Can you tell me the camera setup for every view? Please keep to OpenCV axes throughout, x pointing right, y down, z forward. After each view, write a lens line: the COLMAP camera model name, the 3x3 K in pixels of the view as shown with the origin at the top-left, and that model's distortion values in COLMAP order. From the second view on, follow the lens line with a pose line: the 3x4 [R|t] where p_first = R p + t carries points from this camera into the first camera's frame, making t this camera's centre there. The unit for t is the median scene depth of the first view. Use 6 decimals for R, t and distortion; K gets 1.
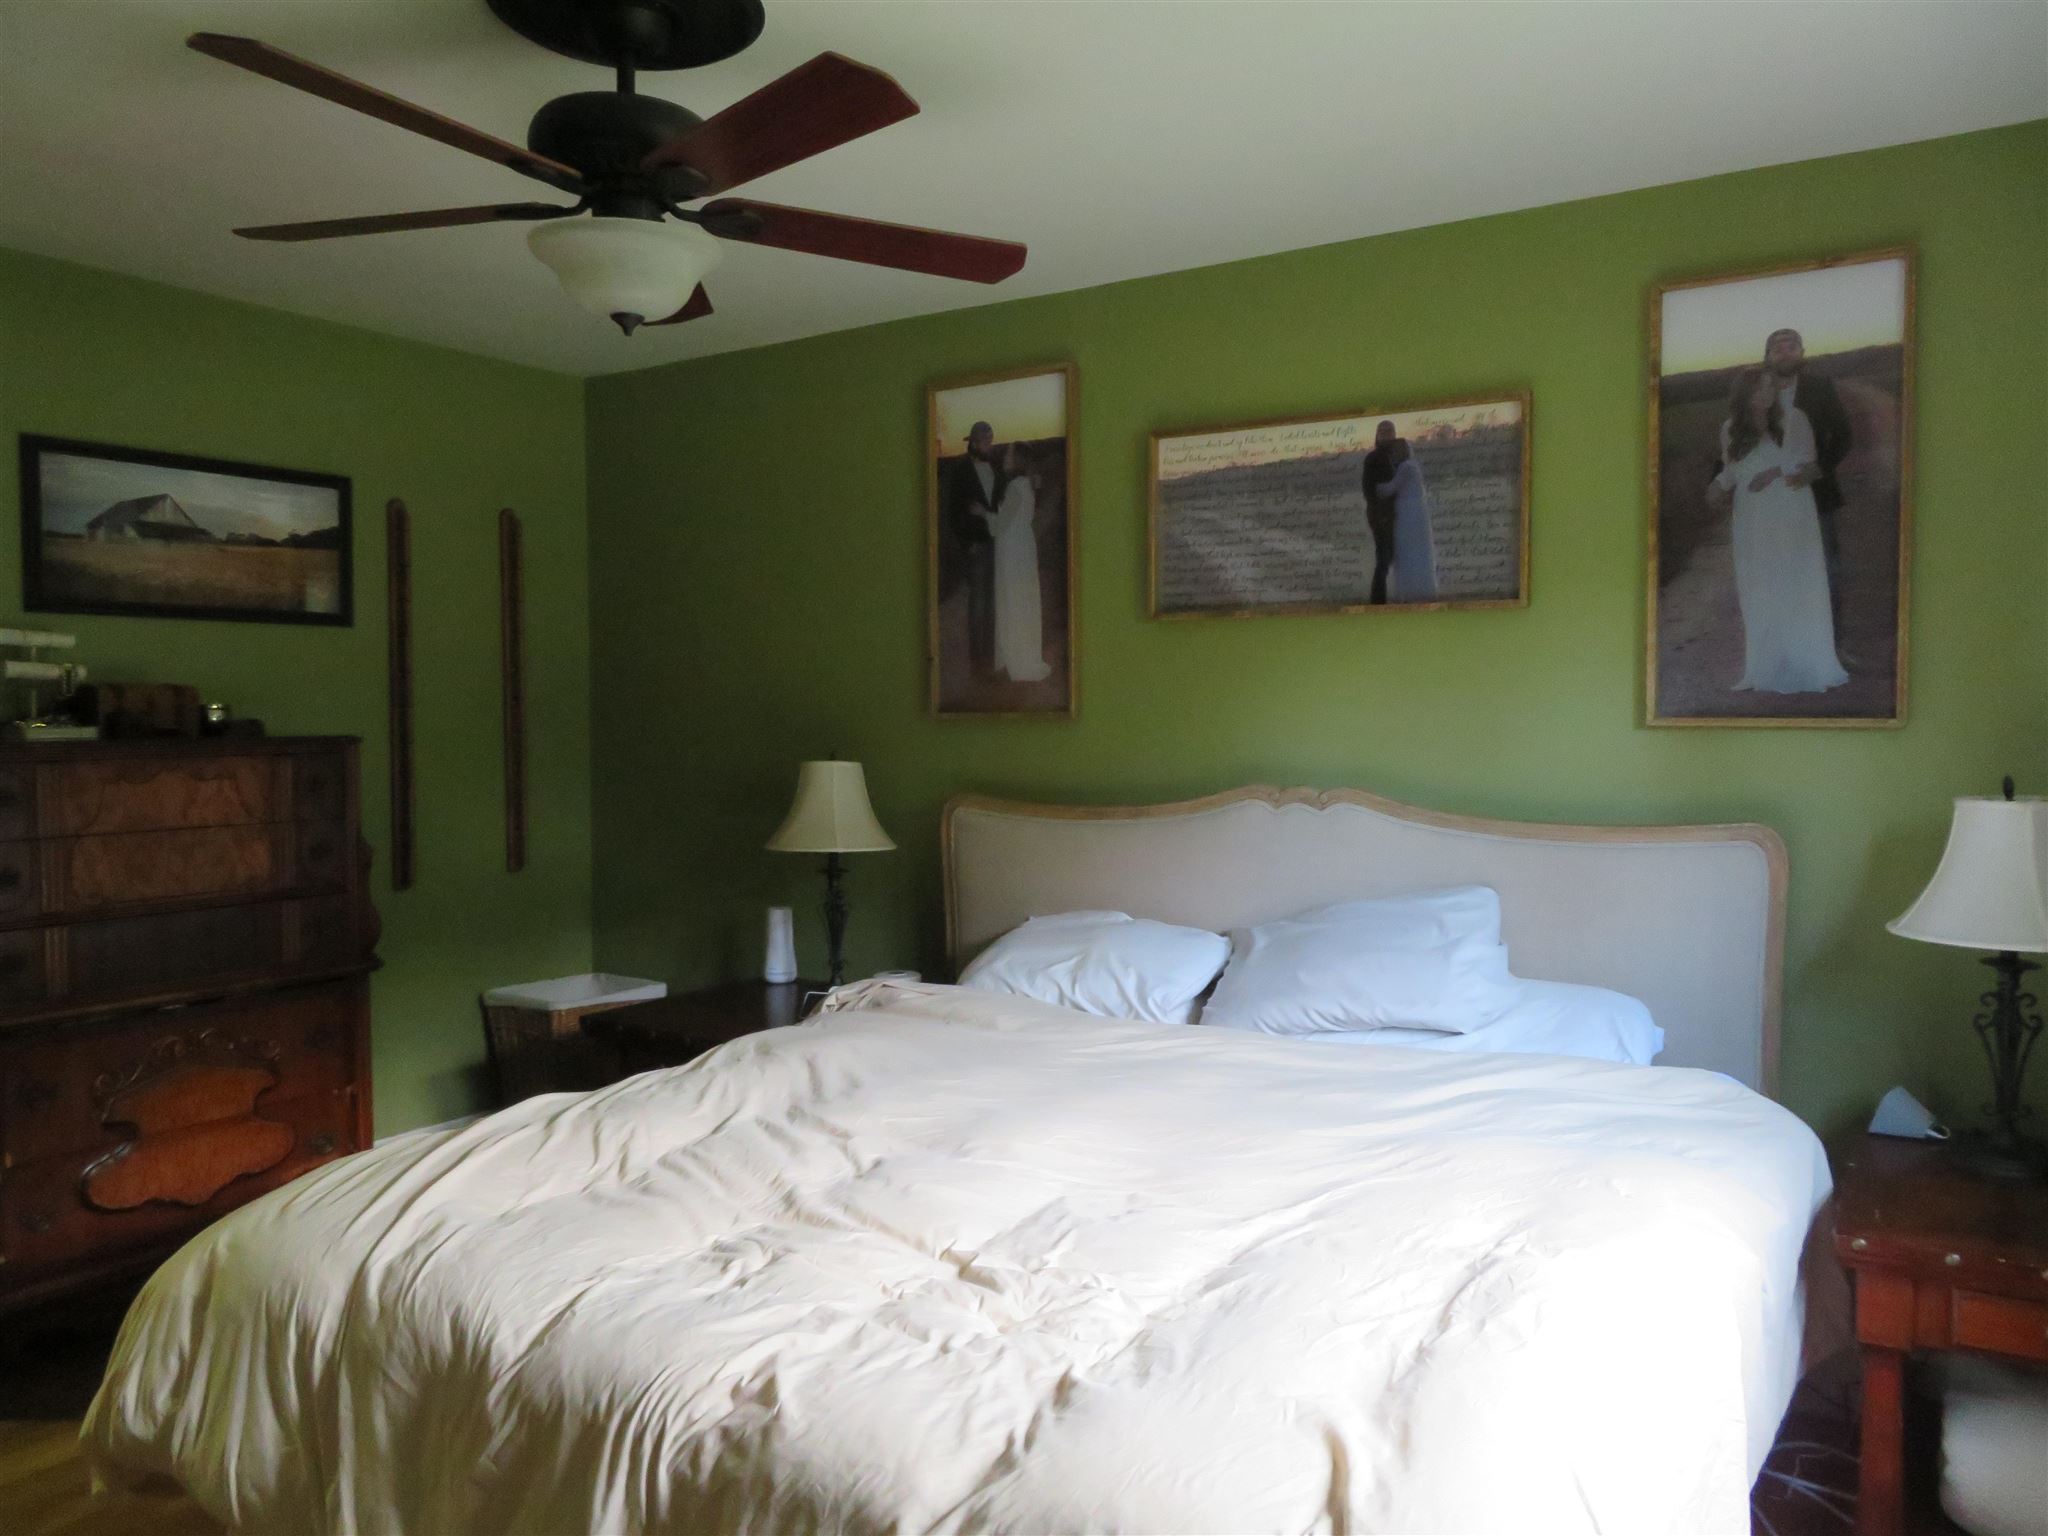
lens RADIAL K [[1449.3, 0, 1024.0], [0, 1449.3, 768.0], [0, 0, 1]] dist [-0.018304, 0.008558]
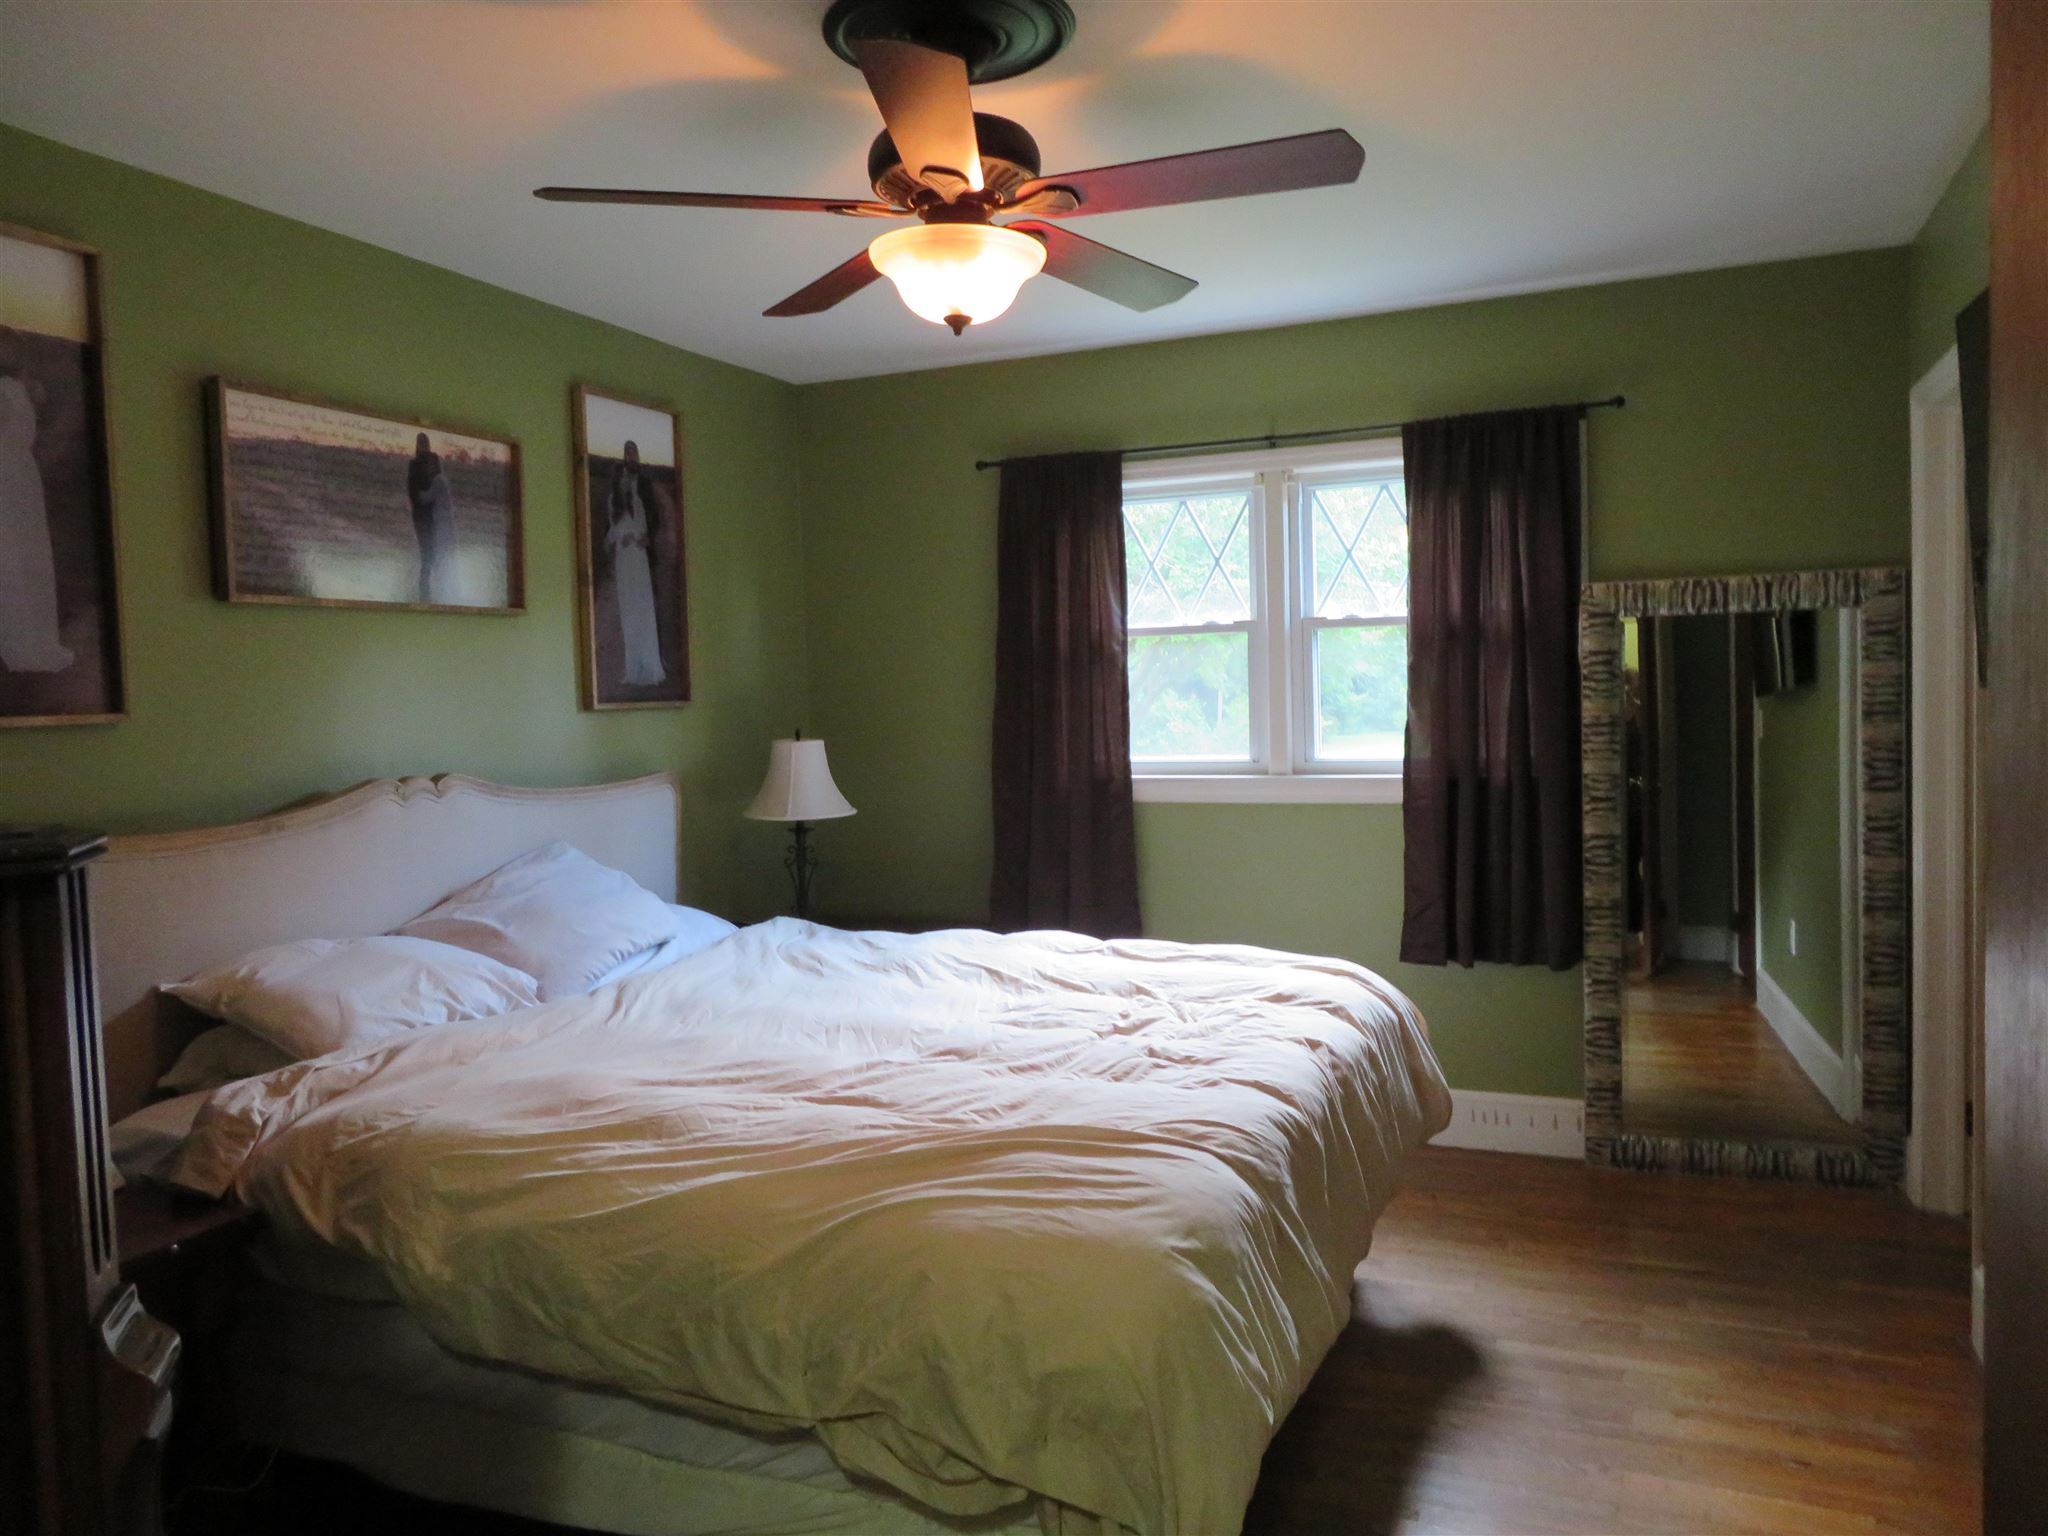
lens RADIAL K [[1449.3, 0, 1024.0], [0, 1449.3, 768.0], [0, 0, 1]] dist [-0.018304, 0.008558]
pose [[-0.148436, -0.049817, 0.987666, -0.897779], [0.064683, 0.996103, 0.059963, -0.027772], [-0.986804, 0.072786, -0.144635, 0.739721]]
